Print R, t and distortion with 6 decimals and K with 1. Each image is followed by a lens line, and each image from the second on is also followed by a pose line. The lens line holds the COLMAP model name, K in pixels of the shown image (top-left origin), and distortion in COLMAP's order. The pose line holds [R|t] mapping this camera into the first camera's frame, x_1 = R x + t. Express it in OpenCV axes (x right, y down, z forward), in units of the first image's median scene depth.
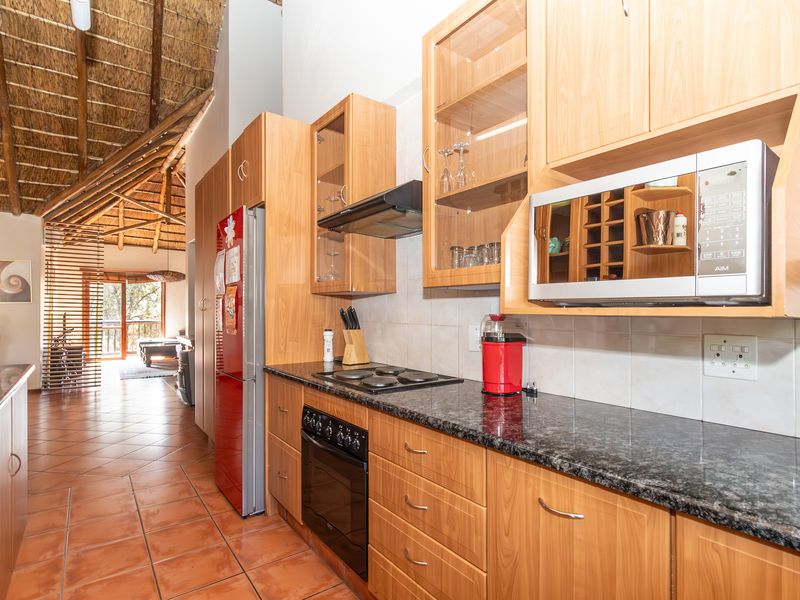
lens RADIAL K [[412.8, 0, 403.5], [0, 412.8, 309.3], [0, 0, 1]] dist [-0.001401, -0.000683]
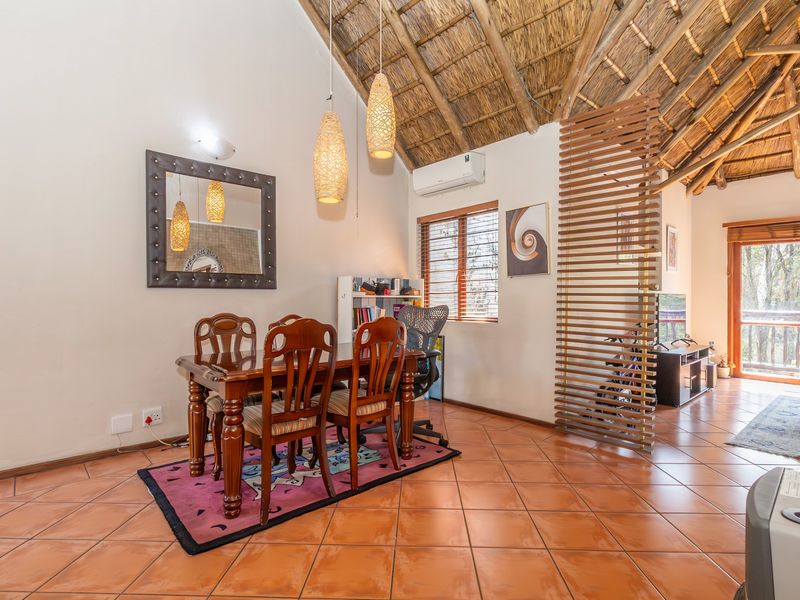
lens RADIAL K [[419.8, 0, 413.0], [0, 419.8, 302.6], [0, 0, 1]] dist [-0.001257, -0.000110]
pose [[0.099420, 0.003802, -0.995038, -0.323007], [0.000602, 0.999992, 0.003881, 0.022067], [0.995045, -0.000984, 0.099417, 0.738145]]
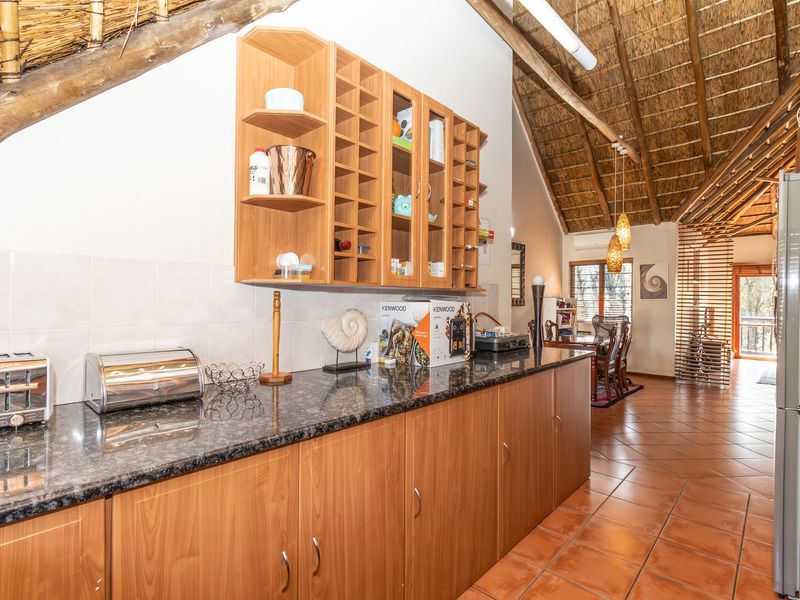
lens RADIAL K [[419.8, 0, 413.0], [0, 419.8, 302.6], [0, 0, 1]] dist [-0.001257, -0.000110]
pose [[0.190073, 0.004935, -0.981758, 0.095578], [-0.006998, 0.999969, 0.003671, -0.007120], [0.981745, 0.006172, 0.190102, 0.091821]]
